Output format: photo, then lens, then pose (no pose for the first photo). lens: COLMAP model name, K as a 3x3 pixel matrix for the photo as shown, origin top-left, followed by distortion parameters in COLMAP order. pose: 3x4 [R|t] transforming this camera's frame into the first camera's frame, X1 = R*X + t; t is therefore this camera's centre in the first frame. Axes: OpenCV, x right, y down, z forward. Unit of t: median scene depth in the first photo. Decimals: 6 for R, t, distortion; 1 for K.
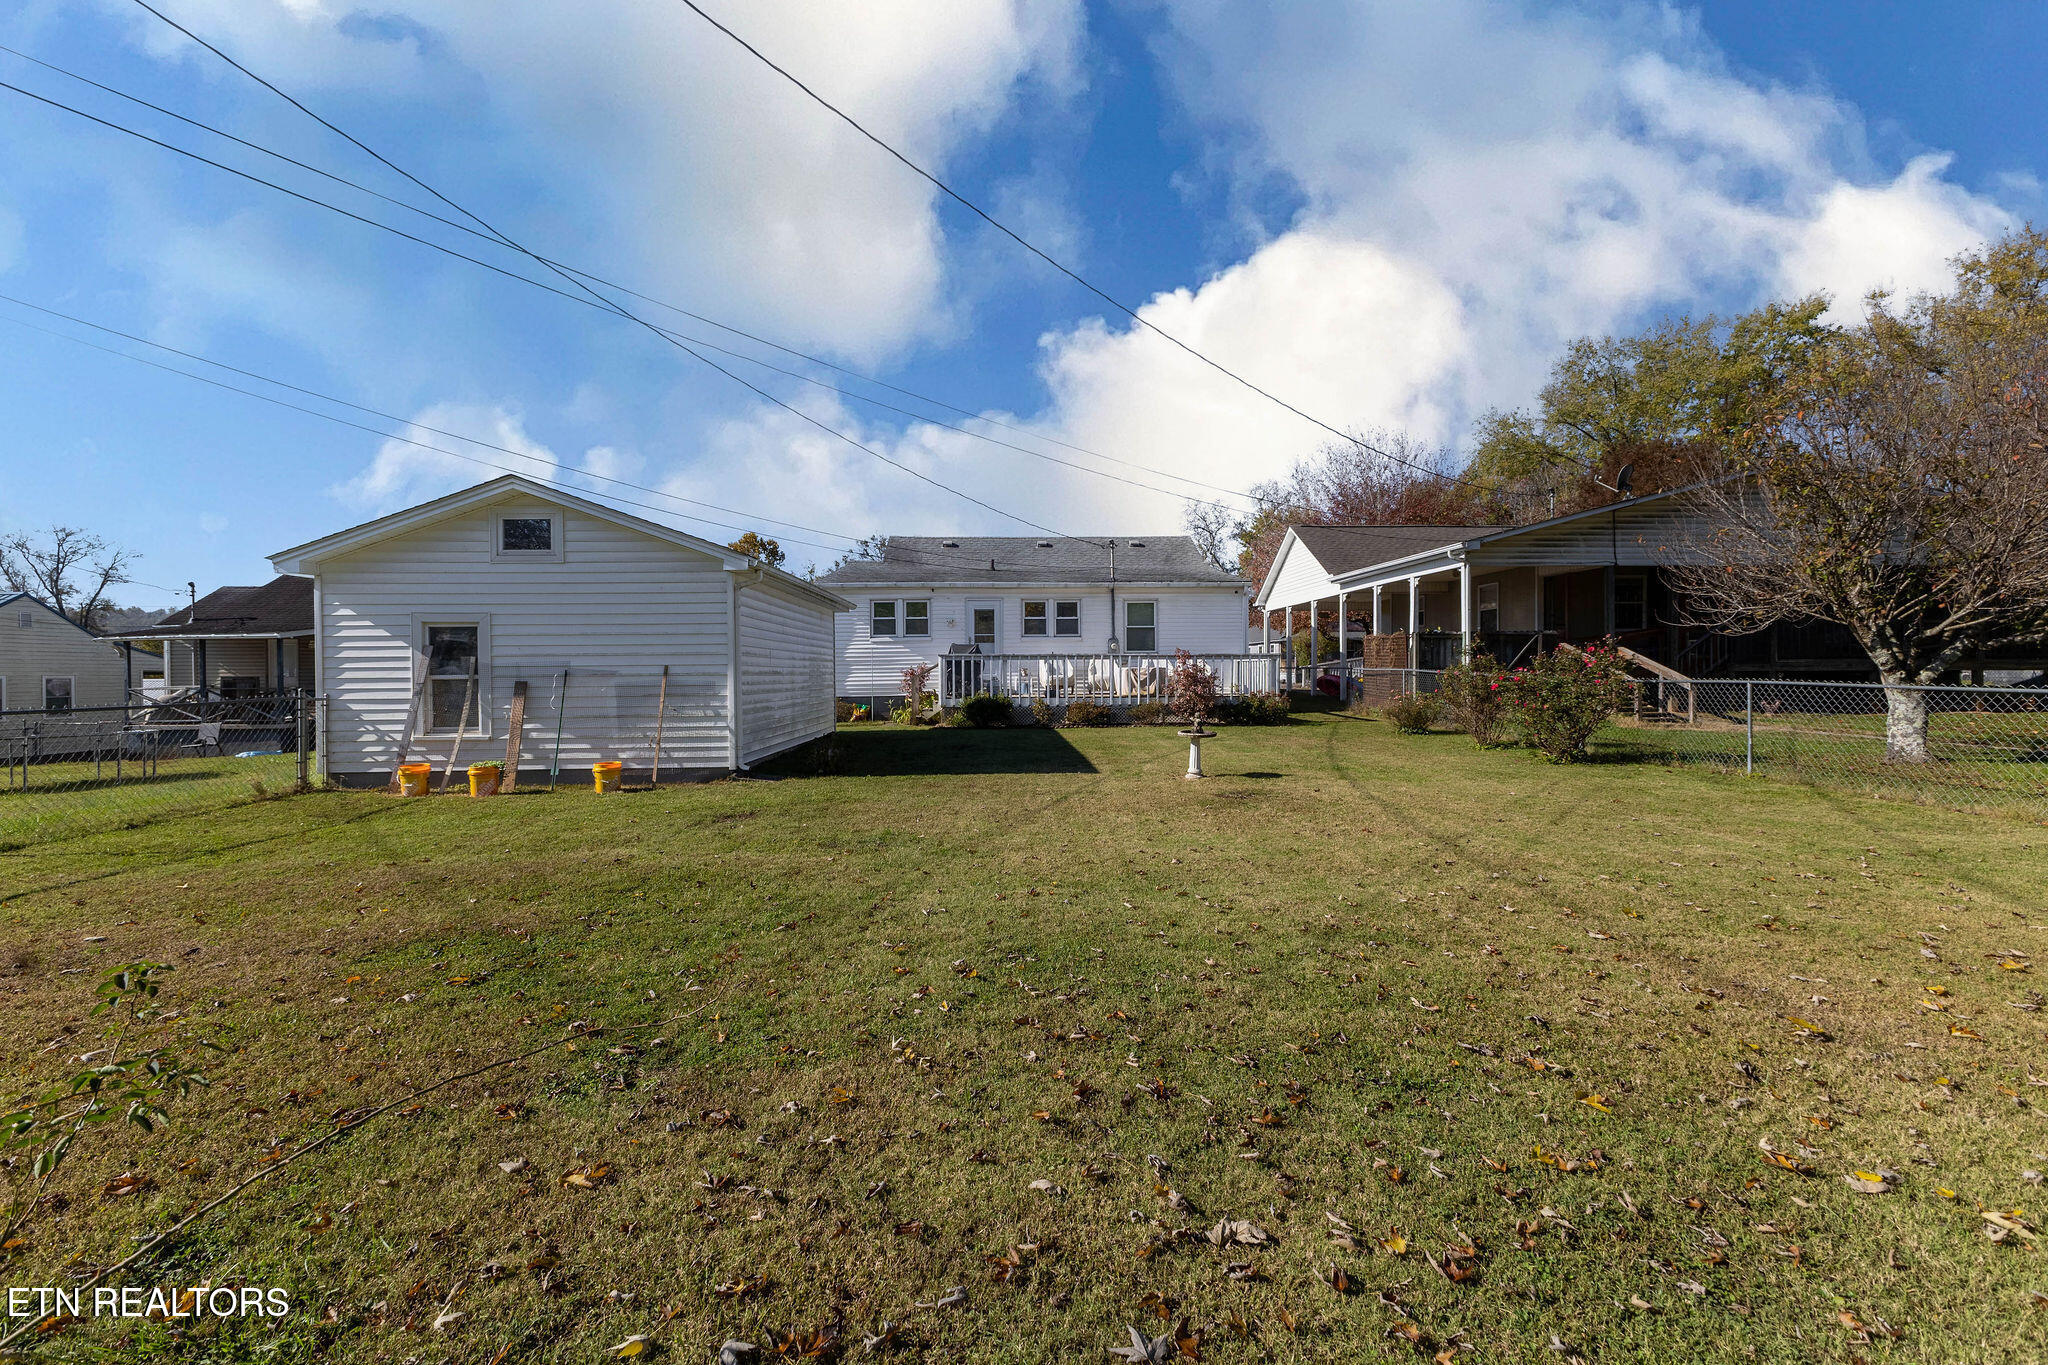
lens RADIAL K [[885.9, 0, 1019.4], [0, 885.9, 679.5], [0, 0, 1]] dist [0.013161, 0.000045]
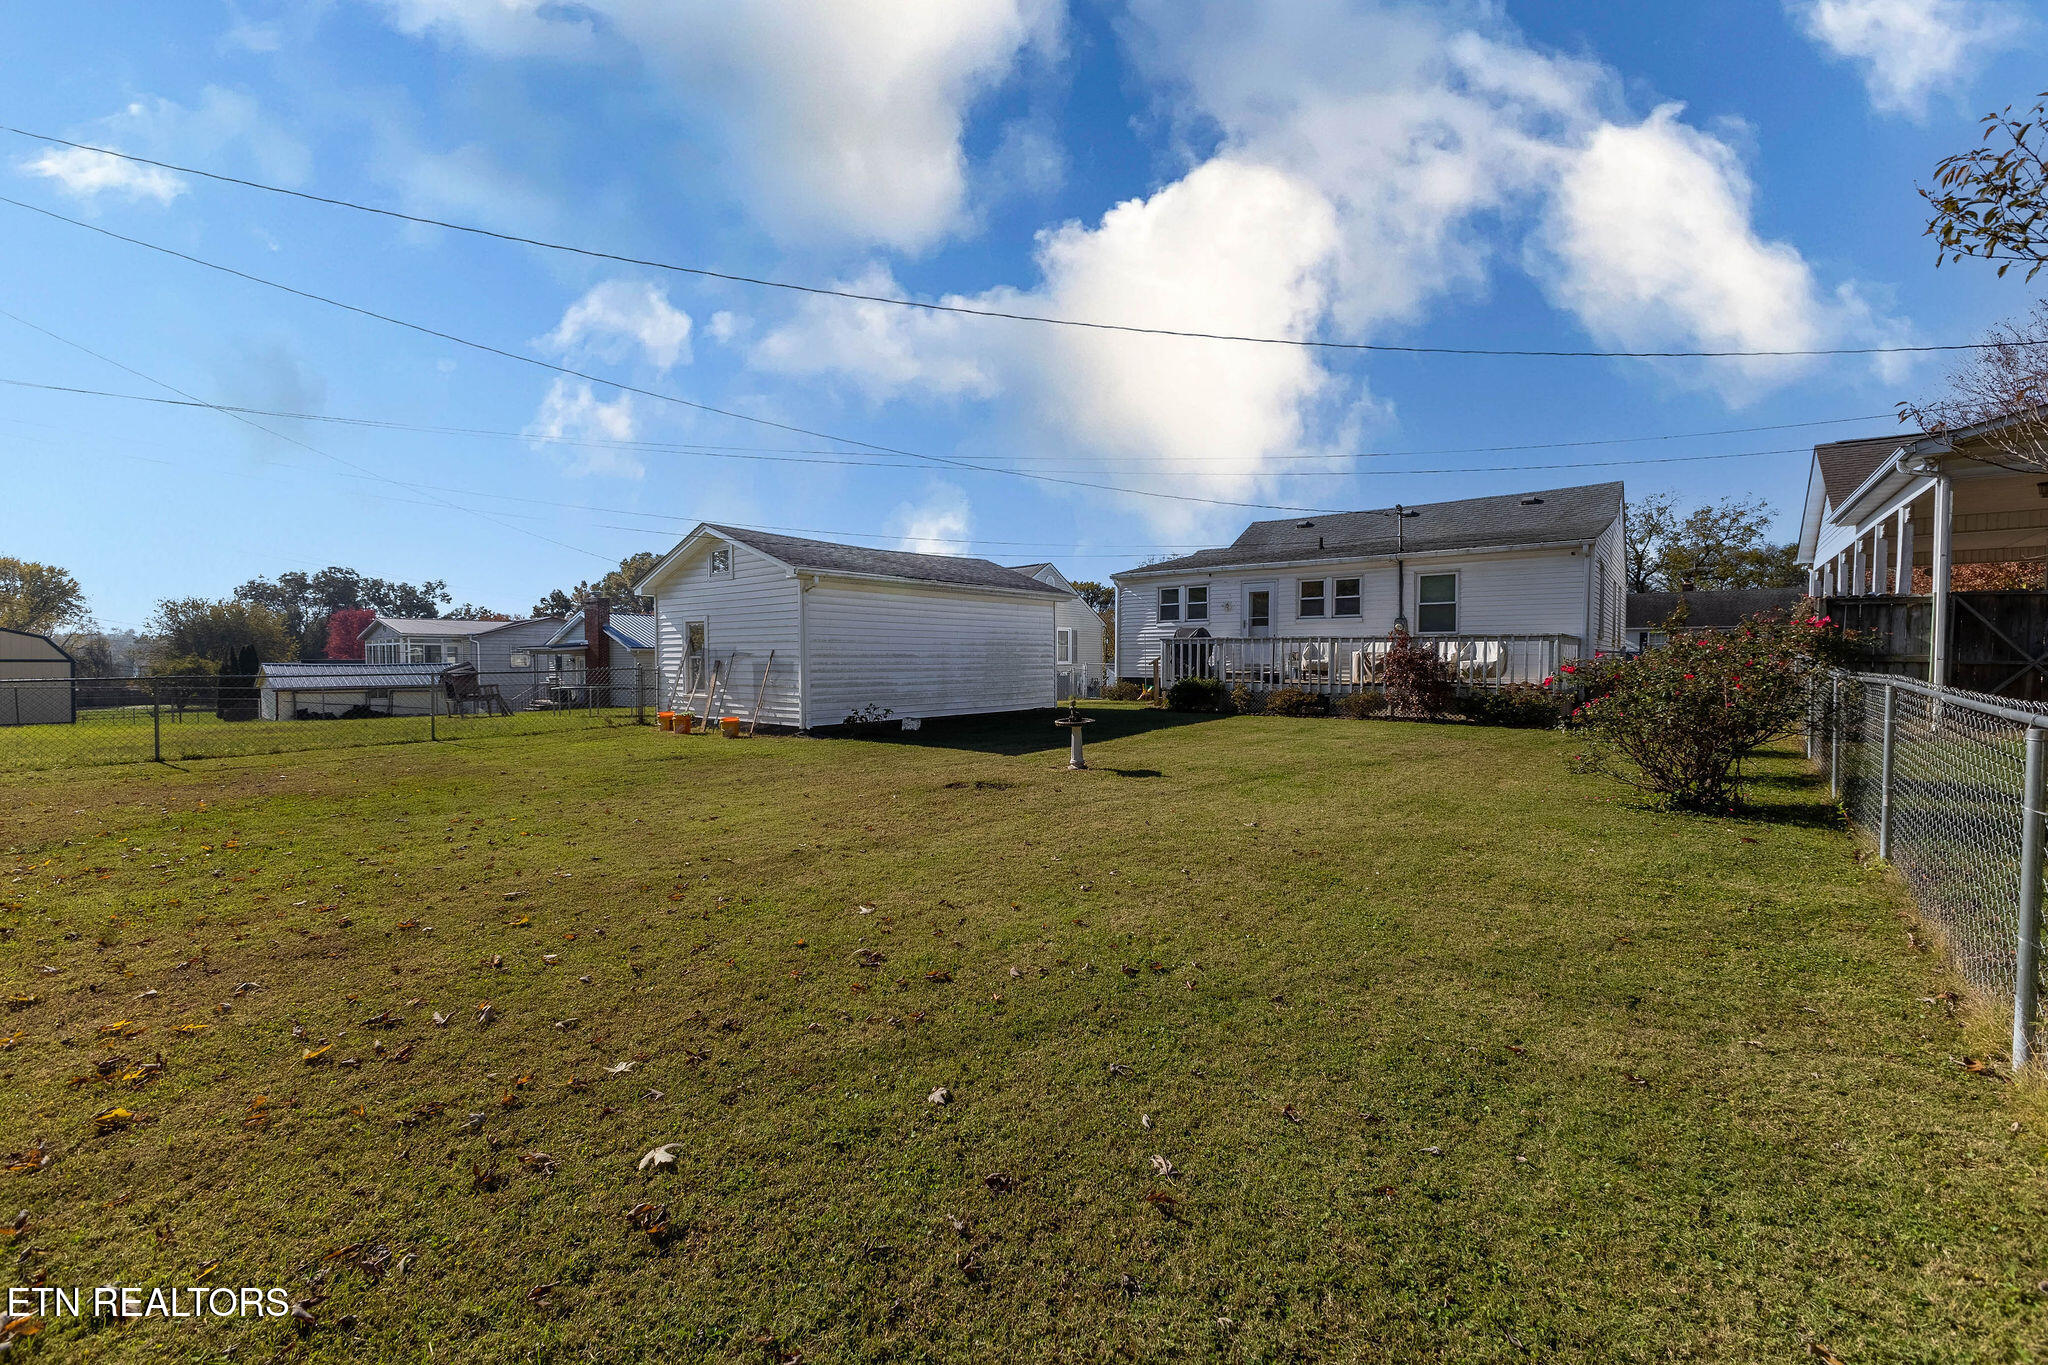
lens RADIAL K [[805.9, 0, 1024.0], [0, 805.9, 680.2], [0, 0, 1]] dist [0.005925, 0.000110]
pose [[0.758460, 0.024587, -0.651255, 0.347989], [-0.009122, 0.999591, 0.027114, -0.002854], [0.651655, -0.014624, 0.758374, 0.149901]]
